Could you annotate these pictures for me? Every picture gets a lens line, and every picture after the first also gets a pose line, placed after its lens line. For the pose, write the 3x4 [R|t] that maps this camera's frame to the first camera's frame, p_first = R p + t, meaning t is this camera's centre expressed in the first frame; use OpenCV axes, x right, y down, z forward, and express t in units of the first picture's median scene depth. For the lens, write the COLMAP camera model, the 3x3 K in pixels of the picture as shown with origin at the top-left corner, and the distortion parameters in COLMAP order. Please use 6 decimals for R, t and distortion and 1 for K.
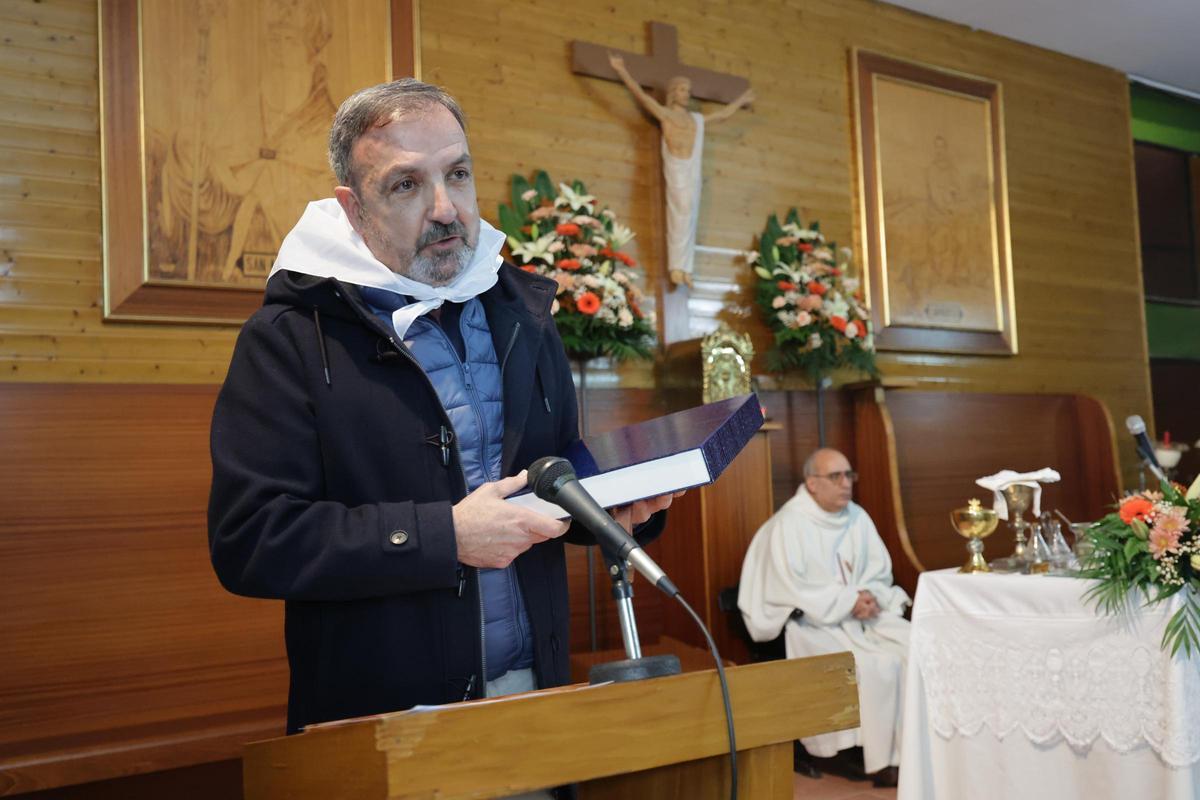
lens RADIAL K [[1166.9, 0, 604.0], [0, 1166.9, 403.6], [0, 0, 1]] dist [-0.006068, 0.000000]
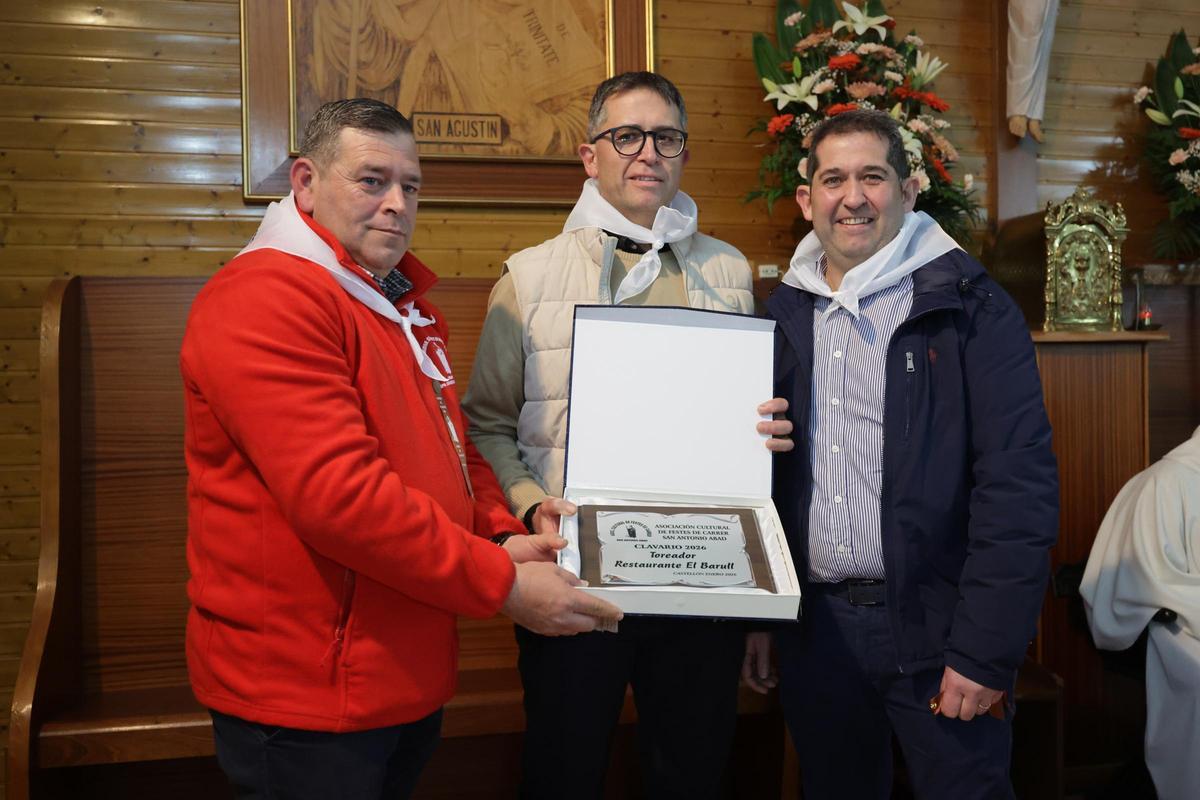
lens RADIAL K [[1166.9, 0, 597.2], [0, 1166.9, 402.3], [0, 0, 1]] dist [-0.006068, 0.000000]
pose [[0.933437, 0.032103, -0.357303, 0.083427], [-0.002032, 0.996445, 0.084220, 0.000875], [0.358737, -0.077888, 0.930184, 0.230469]]
